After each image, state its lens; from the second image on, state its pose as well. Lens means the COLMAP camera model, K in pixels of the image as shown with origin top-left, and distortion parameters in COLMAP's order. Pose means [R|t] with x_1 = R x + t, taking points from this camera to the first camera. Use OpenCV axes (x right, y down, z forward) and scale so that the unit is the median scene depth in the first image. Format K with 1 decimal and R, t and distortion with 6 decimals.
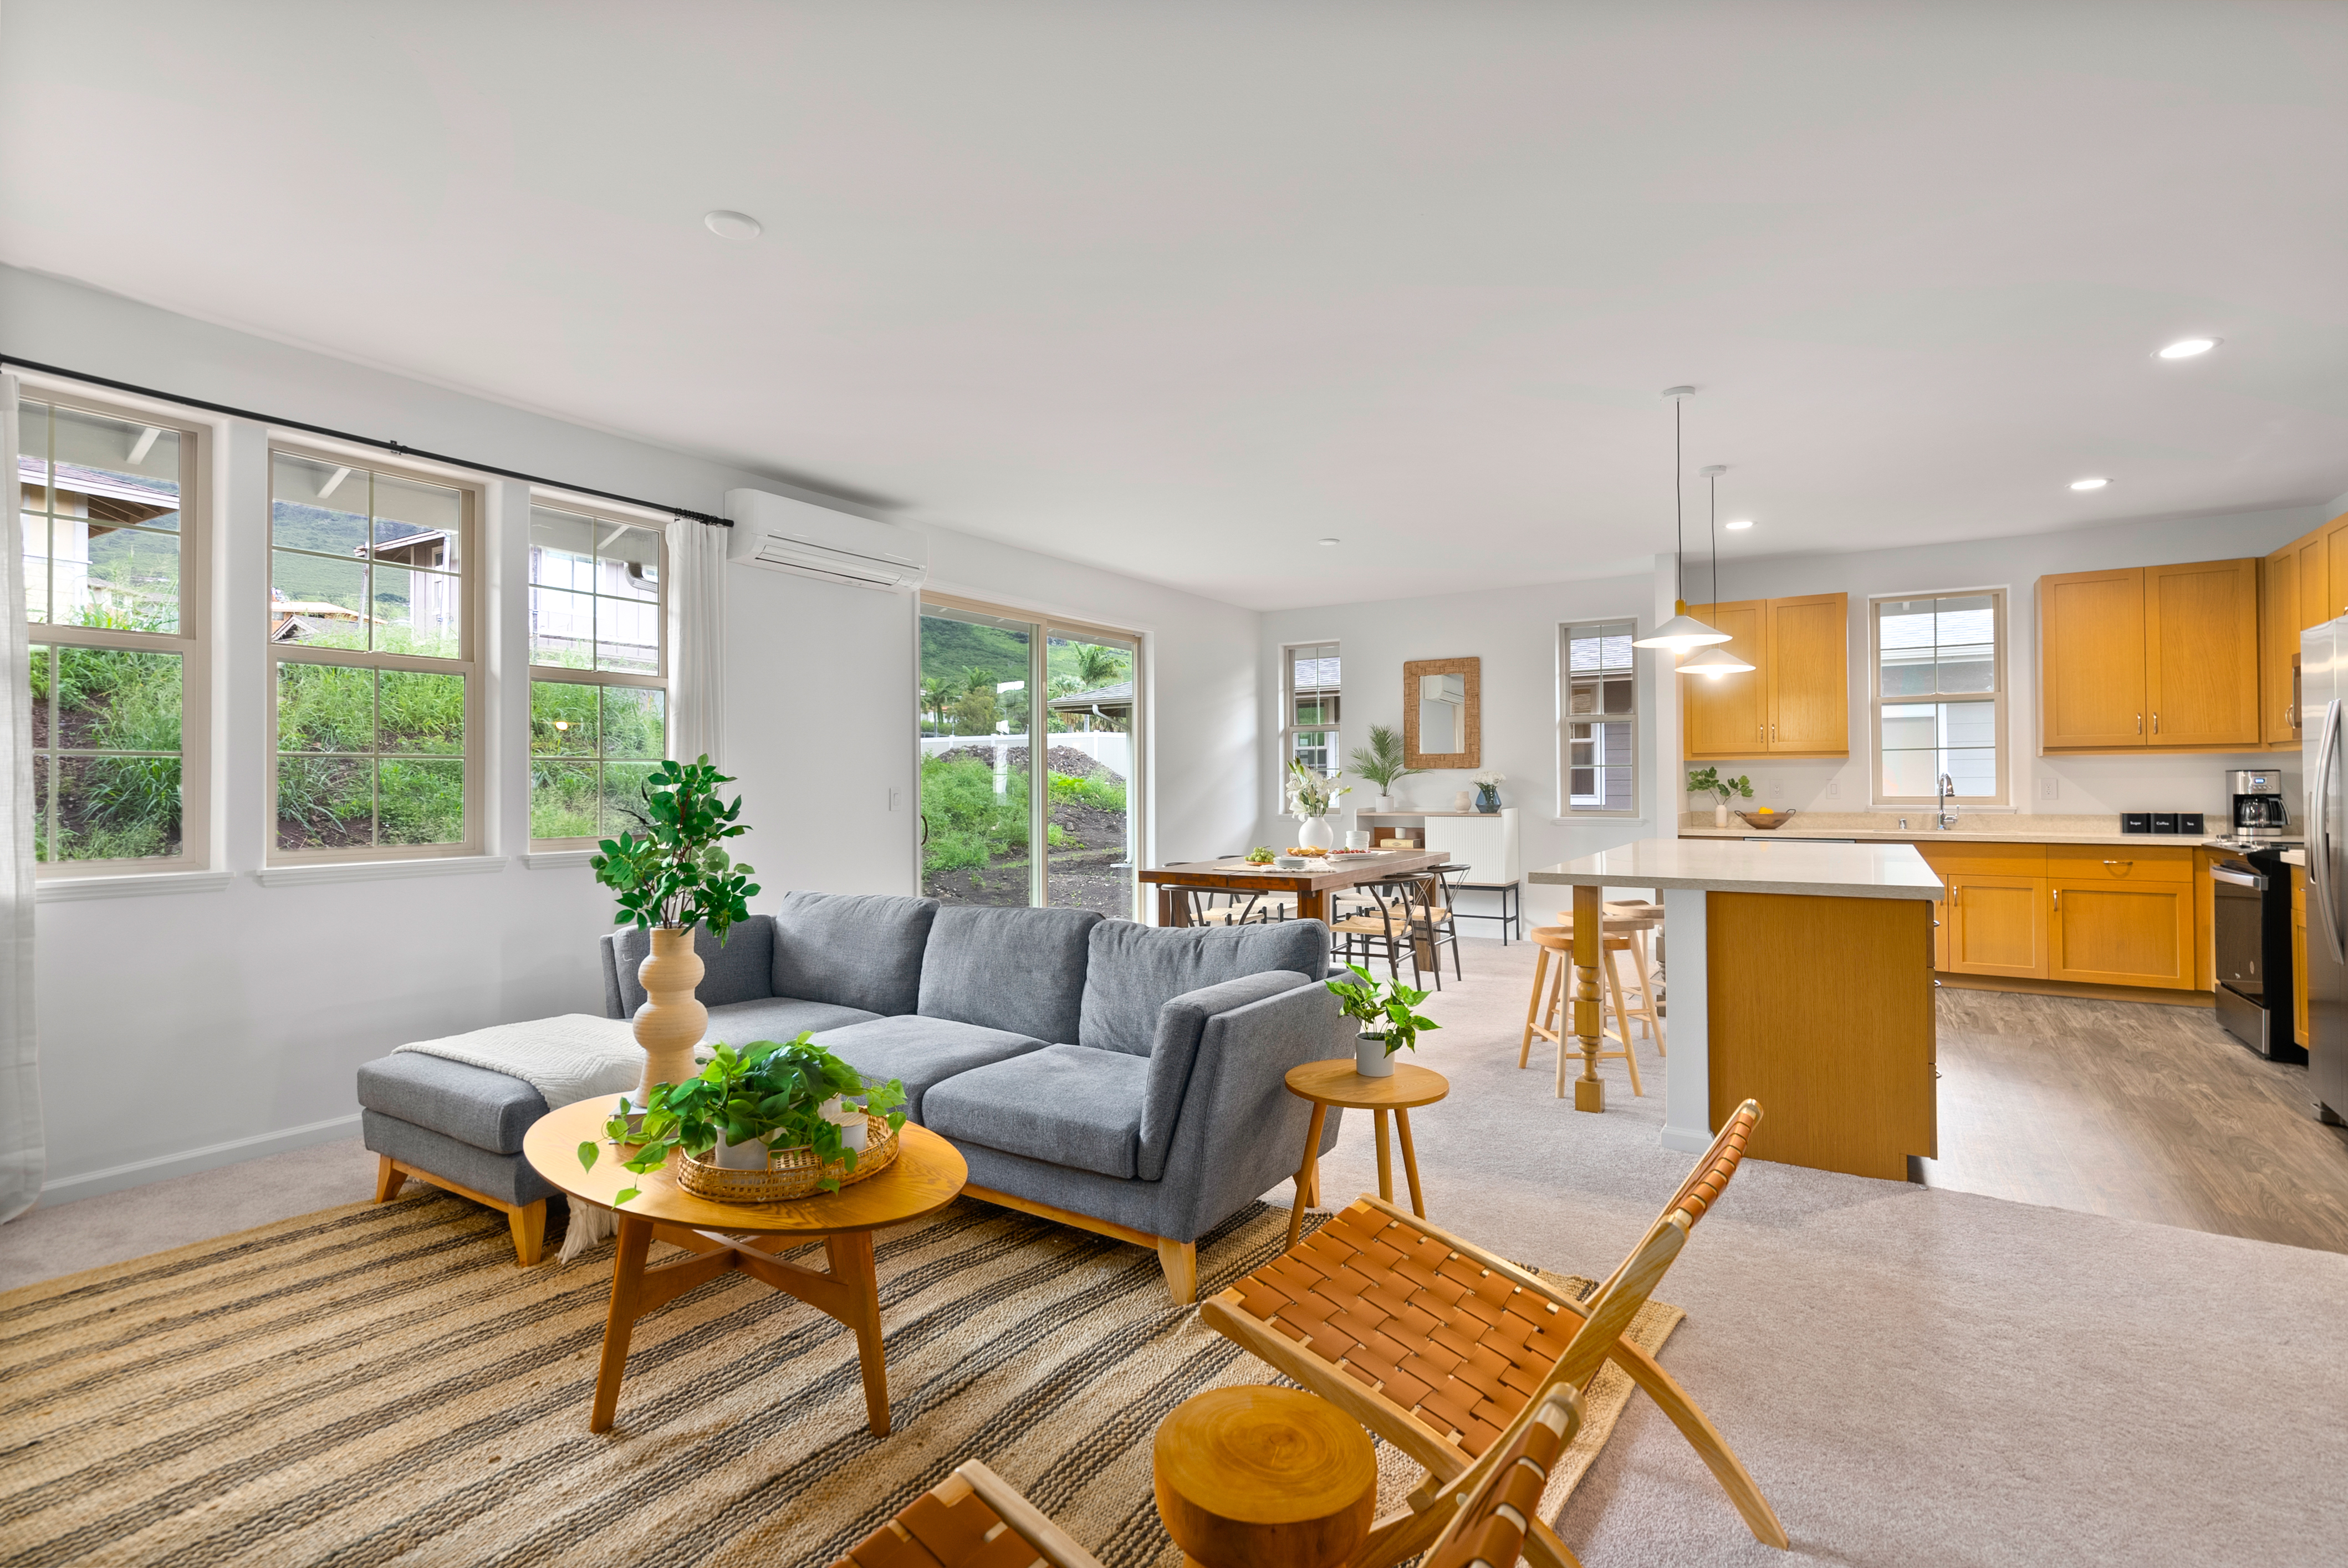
lens RADIAL K [[1098.9, 0, 1169.0], [0, 1098.9, 772.3], [0, 0, 1]] dist [0.002953, 0.000606]
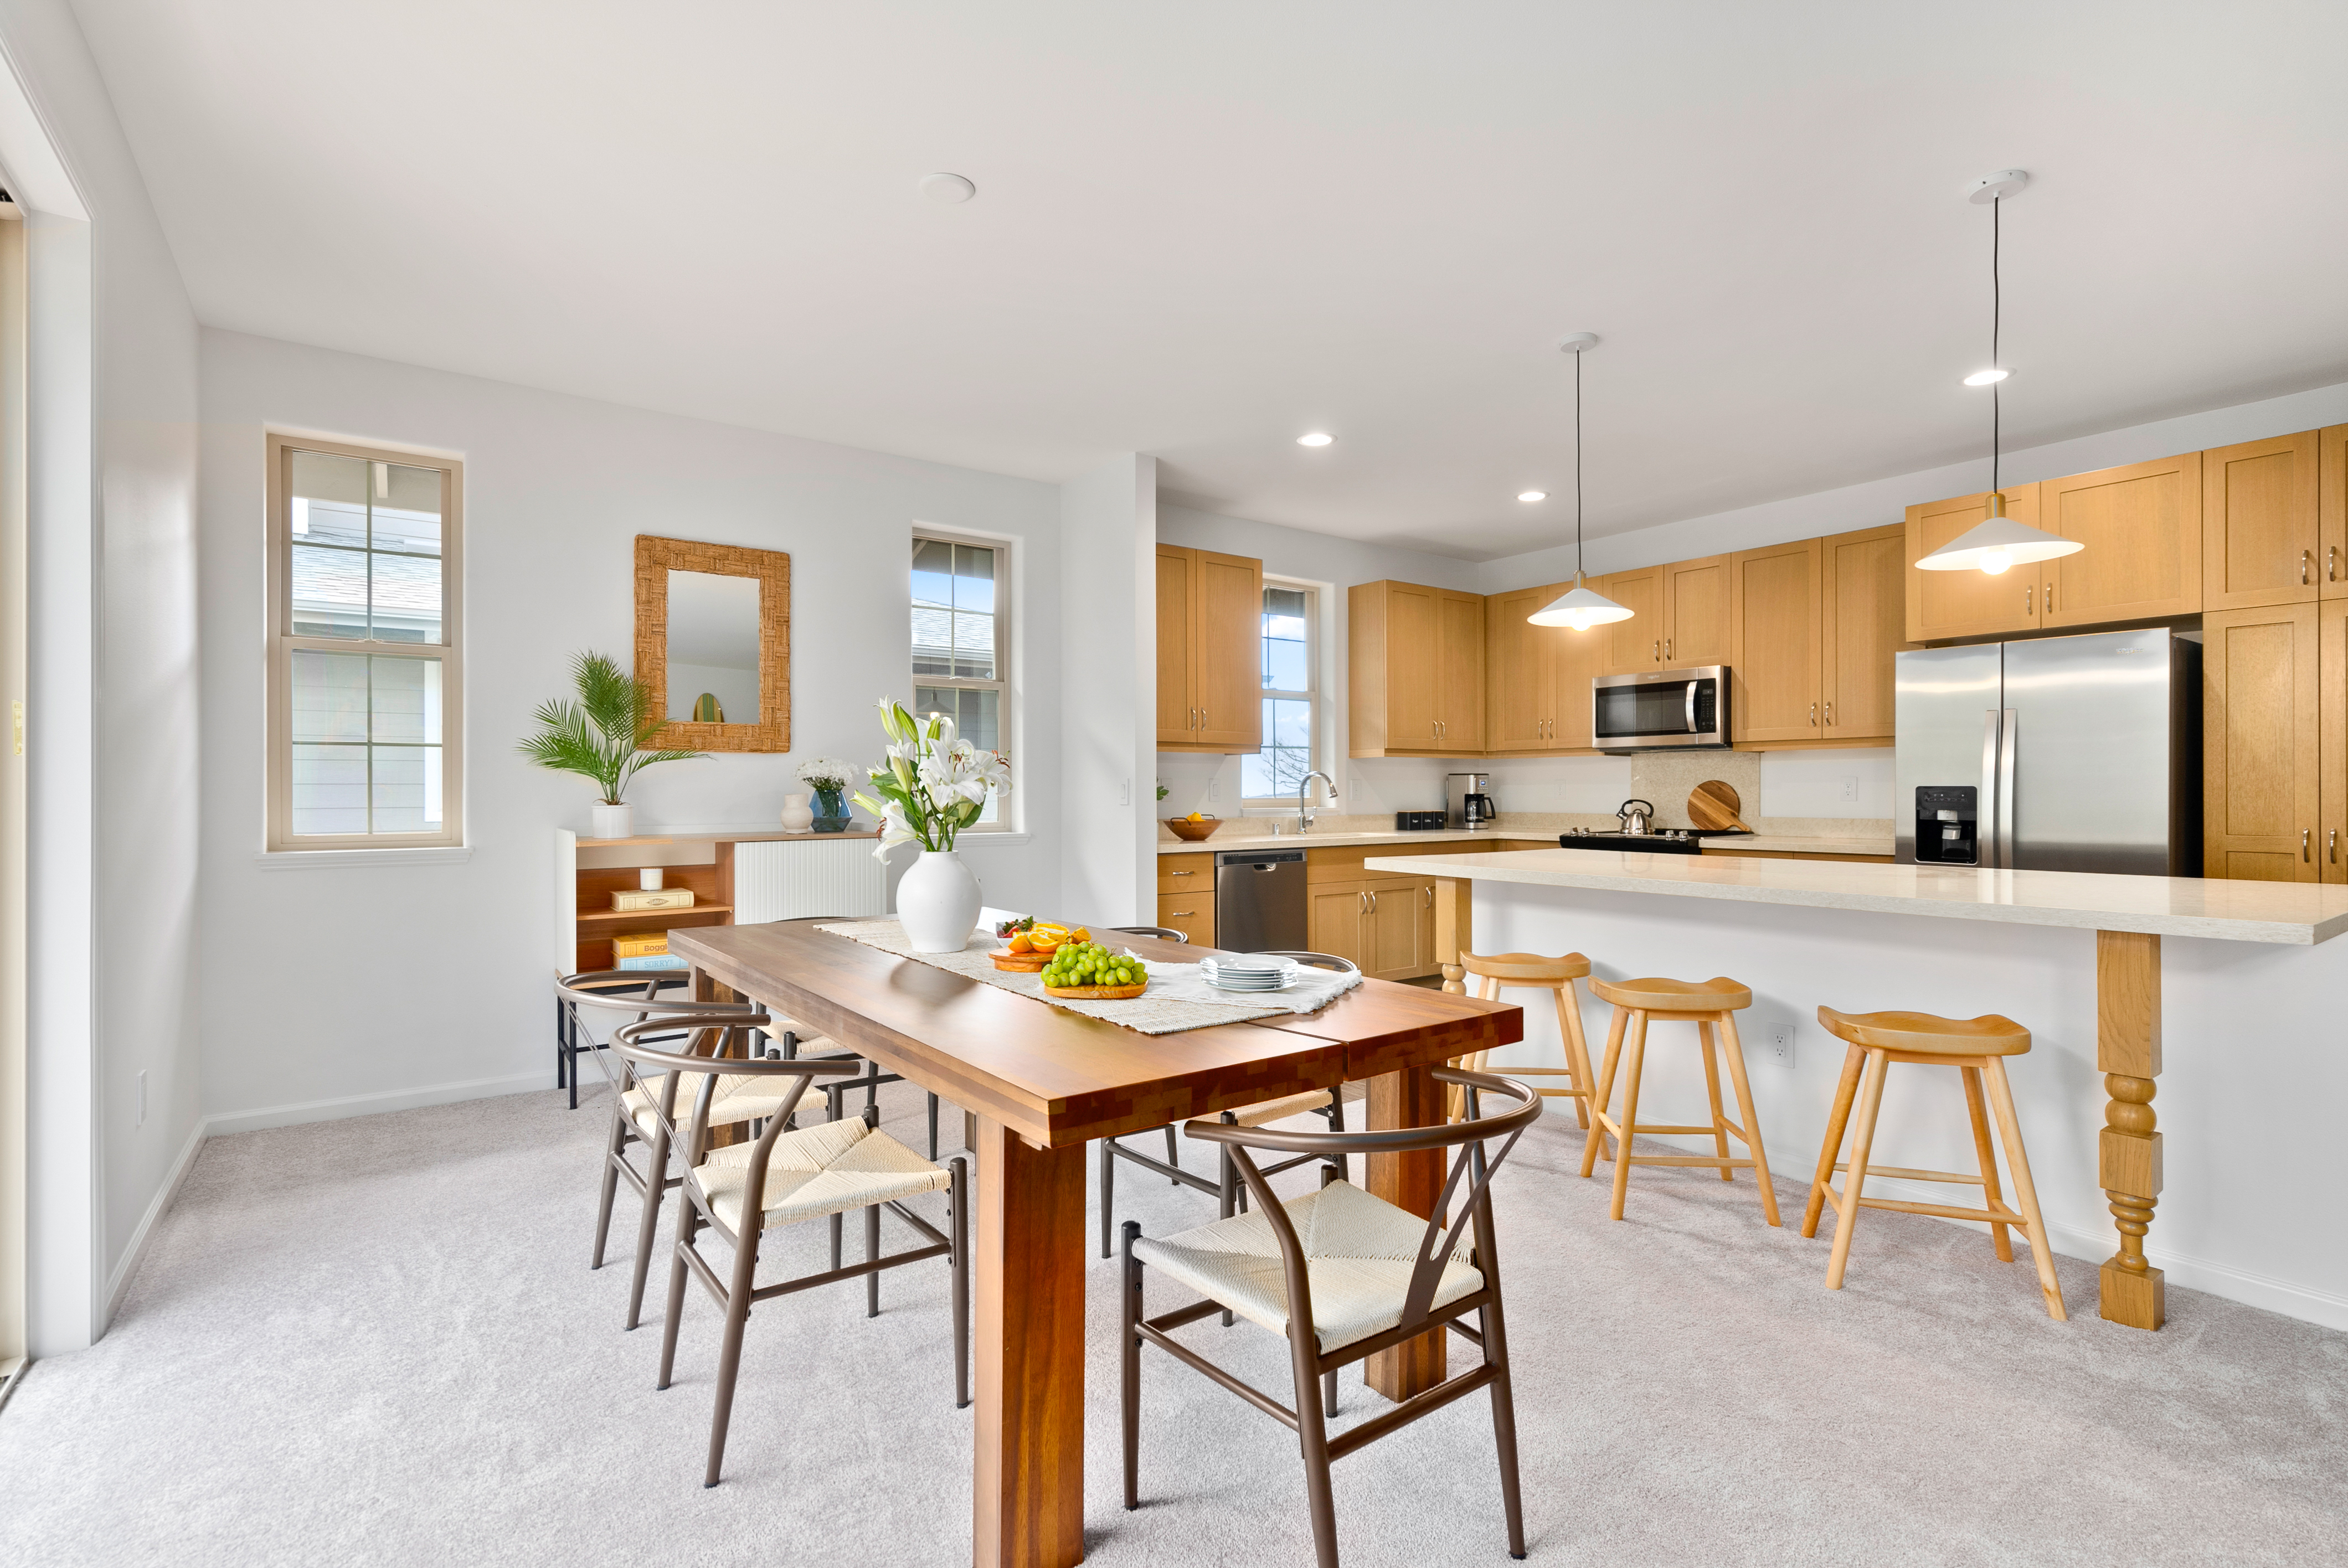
lens RADIAL K [[1084.9, 0, 1202.9], [0, 1084.9, 781.8], [0, 0, 1]] dist [-0.000033, 0.000186]
pose [[0.357149, 0.012288, 0.933967, -0.177564], [-0.009674, 0.999908, -0.009457, 0.016421], [-0.933997, -0.005658, 0.357235, 0.690288]]
